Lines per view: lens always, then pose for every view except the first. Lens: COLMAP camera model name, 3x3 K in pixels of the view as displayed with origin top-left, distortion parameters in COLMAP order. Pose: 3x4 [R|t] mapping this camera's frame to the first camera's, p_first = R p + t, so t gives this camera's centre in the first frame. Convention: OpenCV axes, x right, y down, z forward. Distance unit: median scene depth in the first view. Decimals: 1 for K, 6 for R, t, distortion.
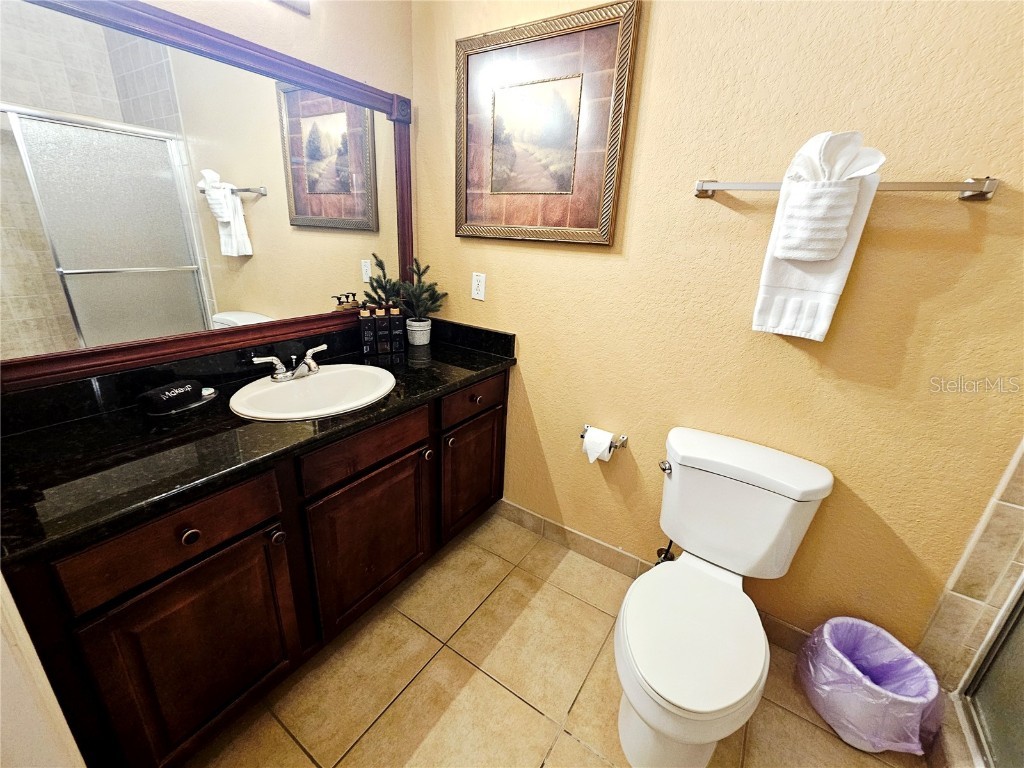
lens RADIAL K [[422.9, 0, 512.0], [0, 422.9, 384.0], [0, 0, 1]] dist [-0.013824, -0.000091]
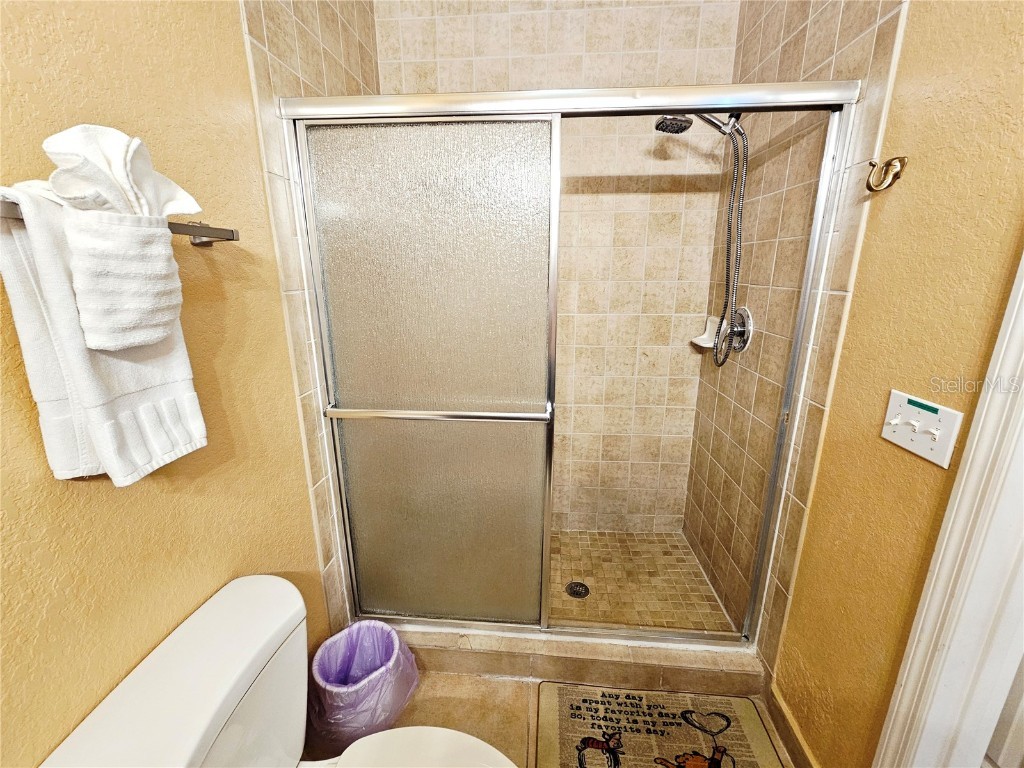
lens RADIAL K [[422.9, 0, 512.0], [0, 422.9, 384.0], [0, 0, 1]] dist [-0.013824, -0.000091]
pose [[-0.478304, -0.271636, 0.835128, -0.056146], [0.282388, 0.852883, 0.439144, -0.362370], [-0.831554, 0.445875, -0.331231, 0.798127]]
